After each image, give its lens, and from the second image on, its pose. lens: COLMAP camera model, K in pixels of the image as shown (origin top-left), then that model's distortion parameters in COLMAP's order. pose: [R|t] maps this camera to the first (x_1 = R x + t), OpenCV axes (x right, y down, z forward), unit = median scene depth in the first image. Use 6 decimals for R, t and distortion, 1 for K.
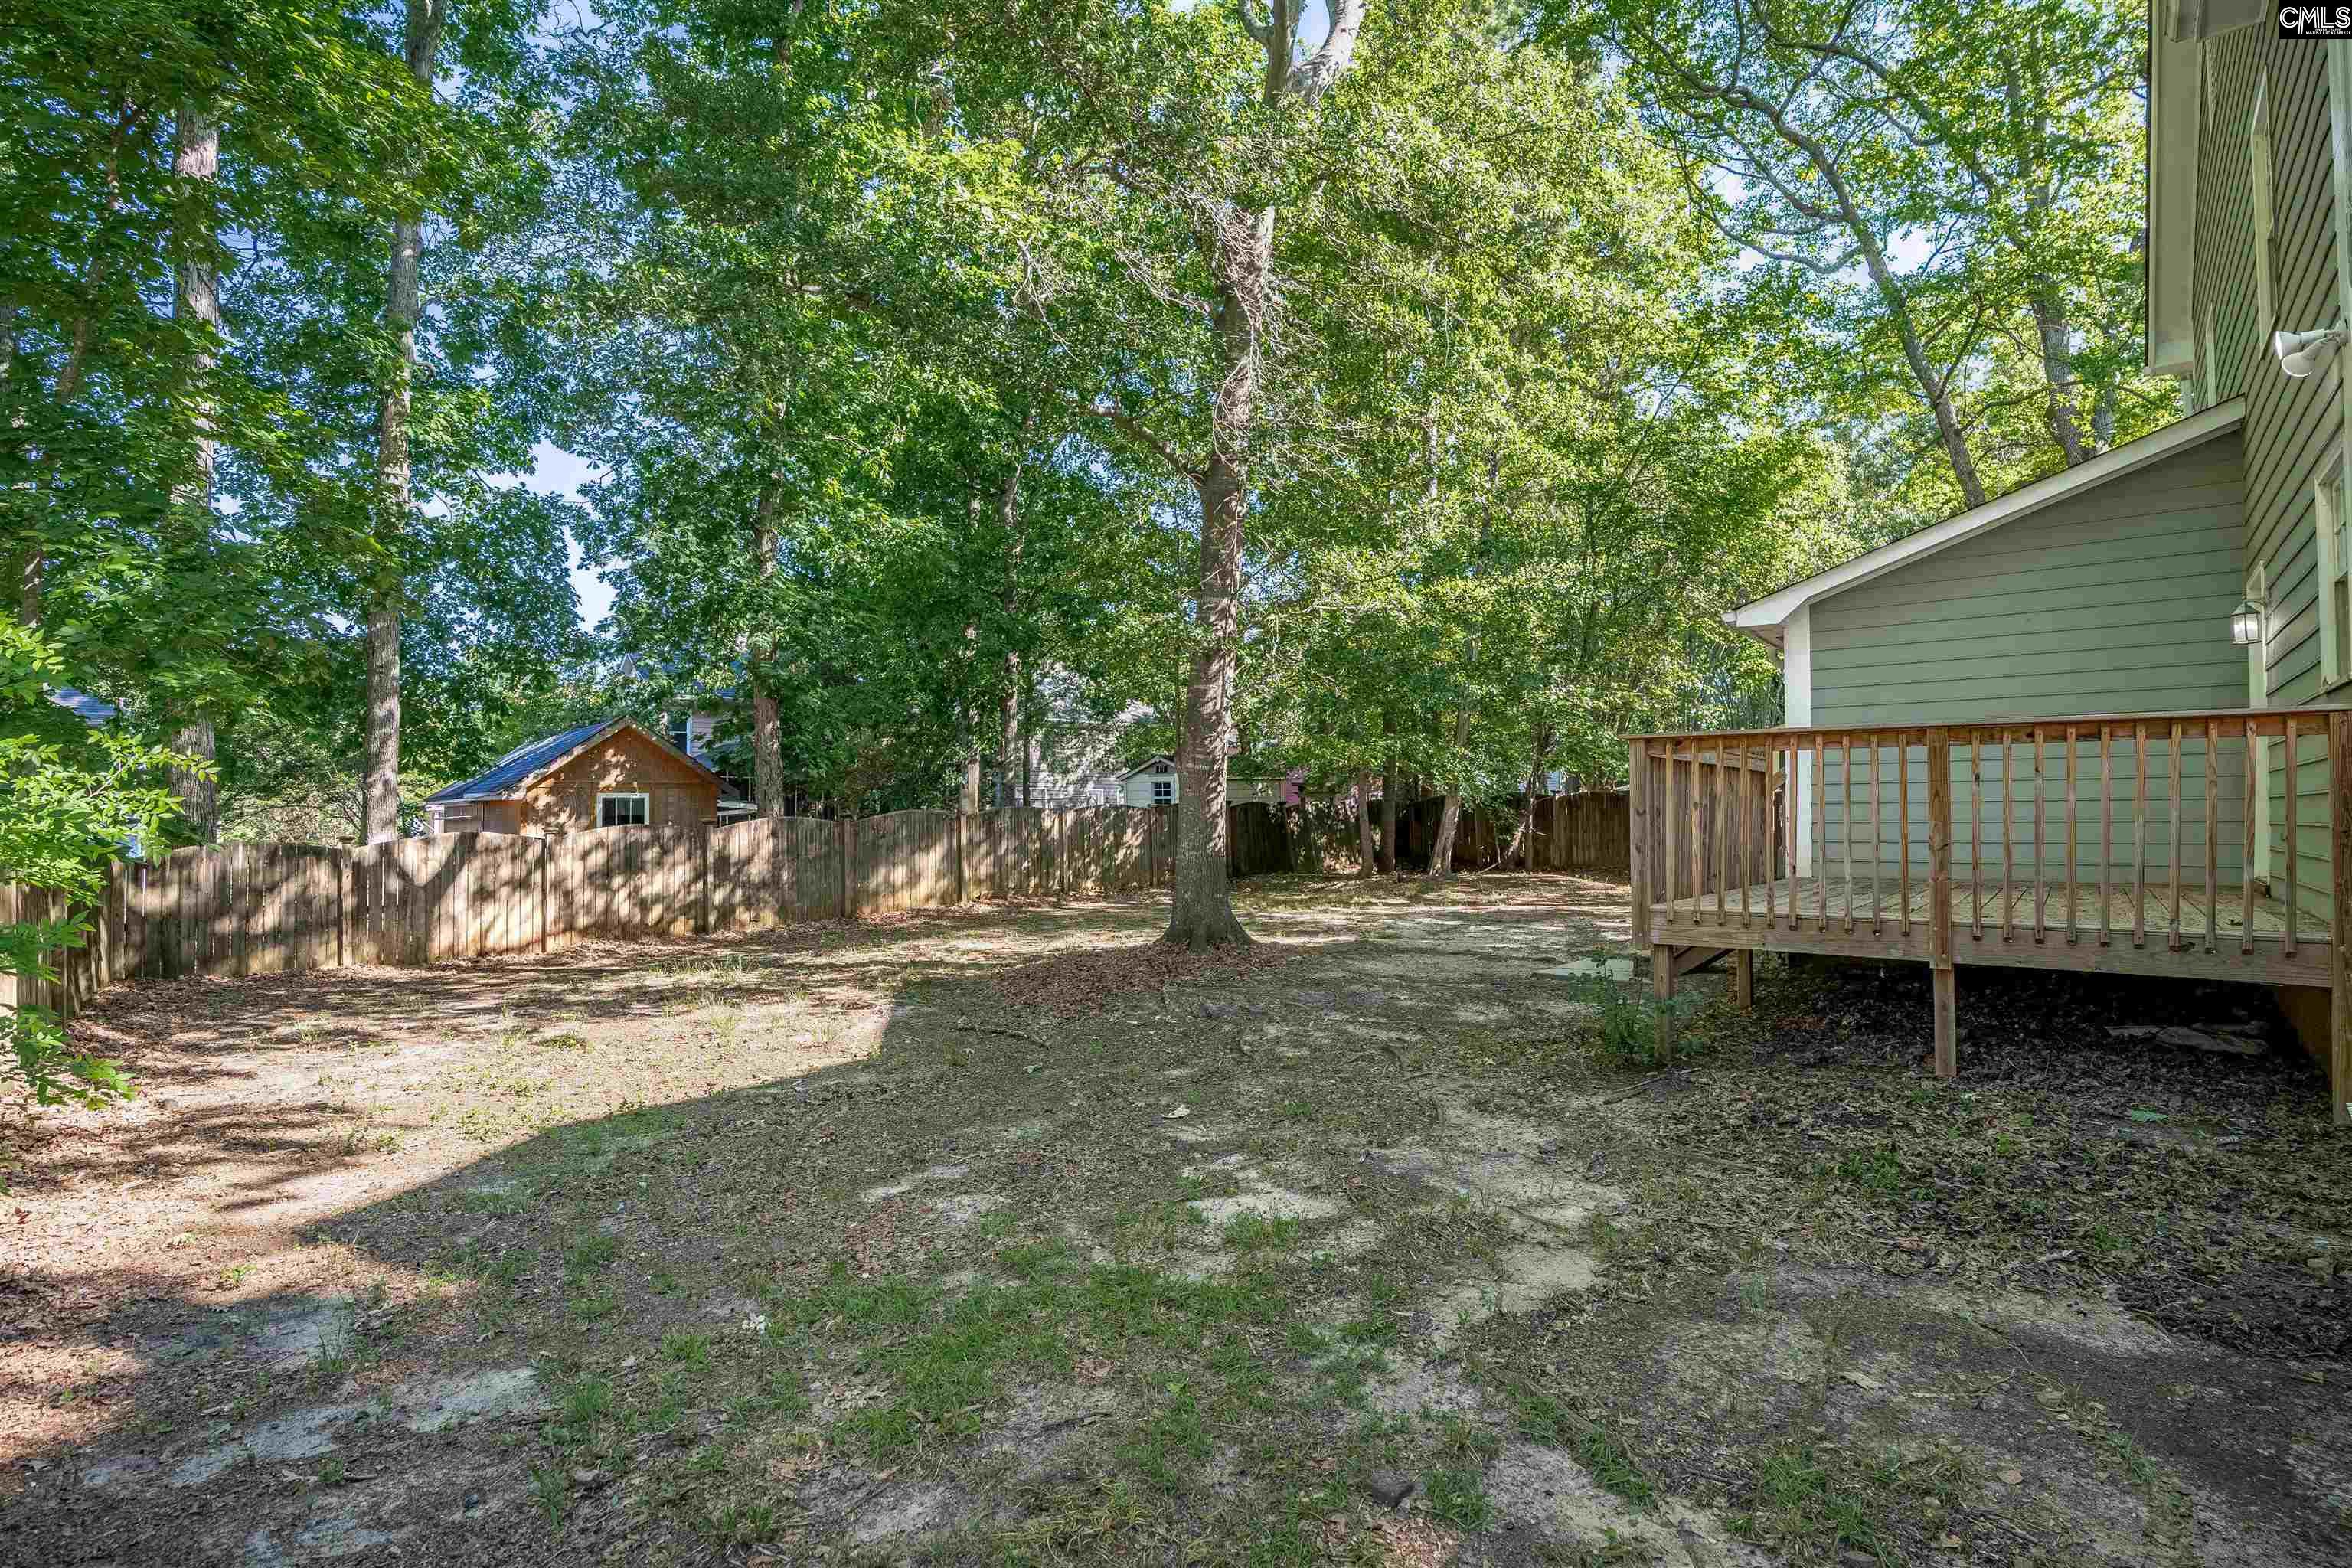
lens RADIAL K [[1121.3, 0, 1170.9], [0, 1121.3, 802.0], [0, 0, 1]] dist [-0.024320, -0.000764]
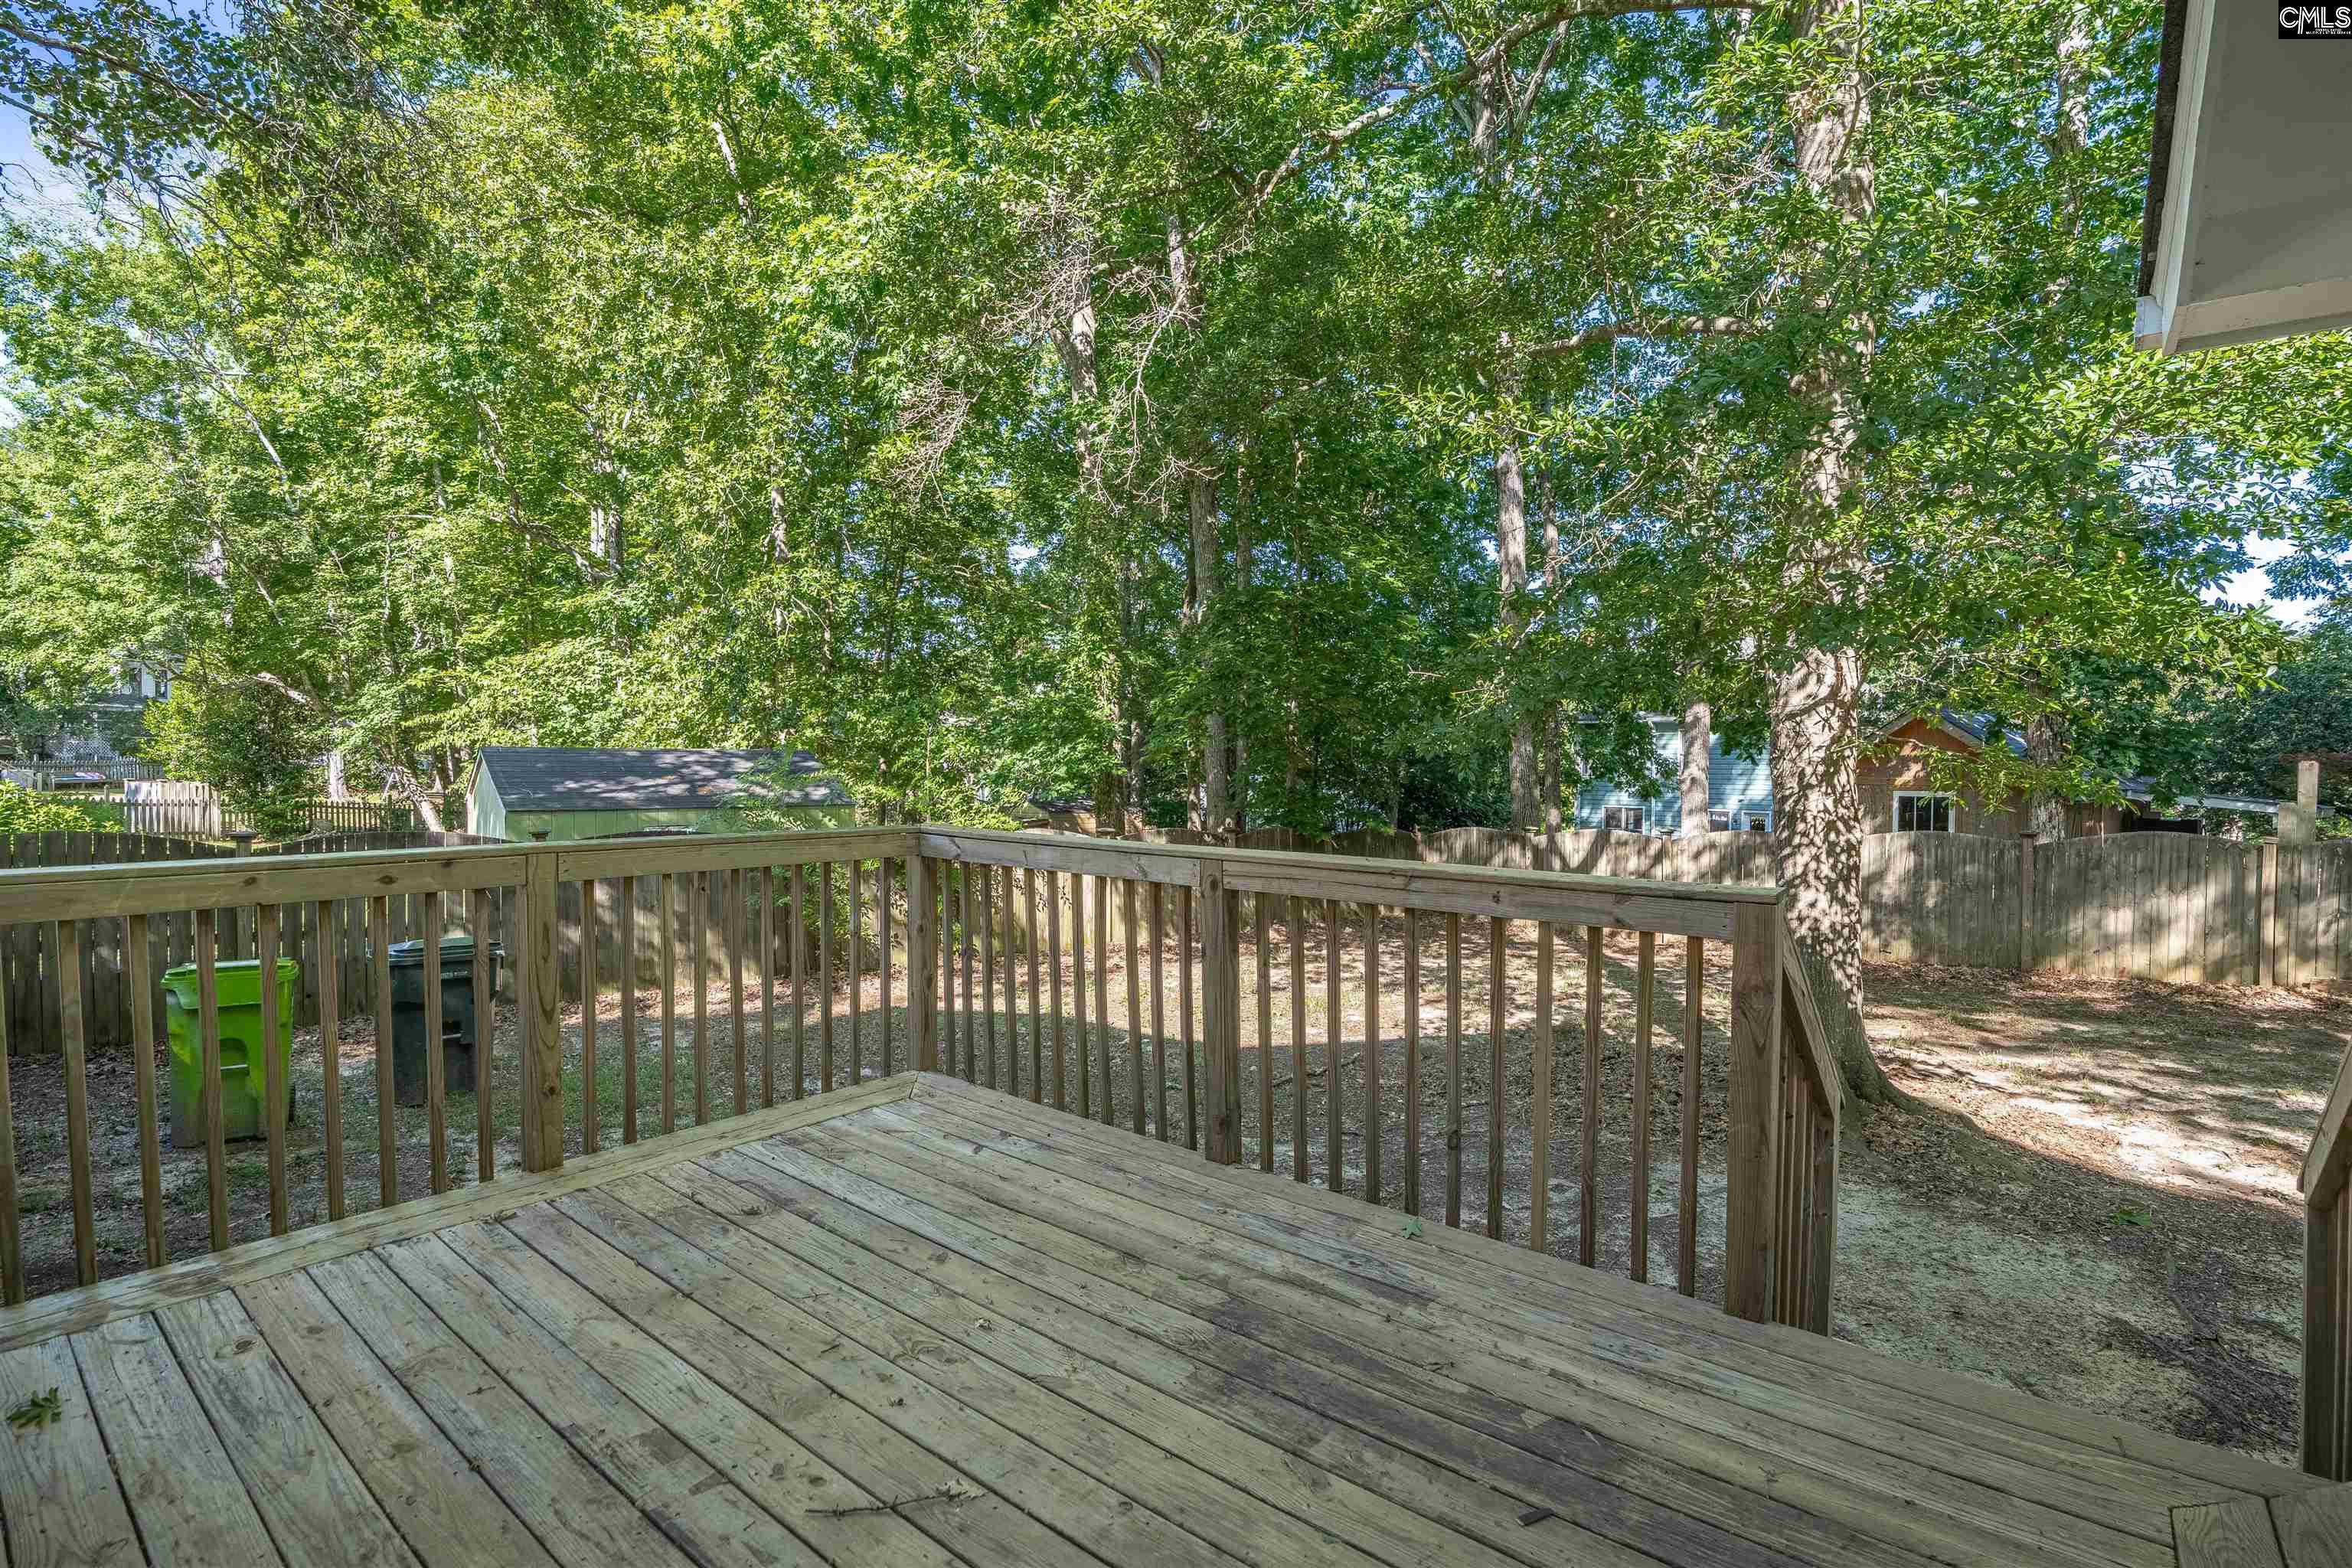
lens RADIAL K [[1121.3, 0, 1193.2], [0, 1121.3, 773.9], [0, 0, 1]] dist [-0.024320, -0.000764]
pose [[0.006031, 0.011136, -0.999920, 0.463098], [0.001221, 0.999937, 0.011144, -0.036602], [0.999981, -0.001288, 0.006017, 0.462105]]
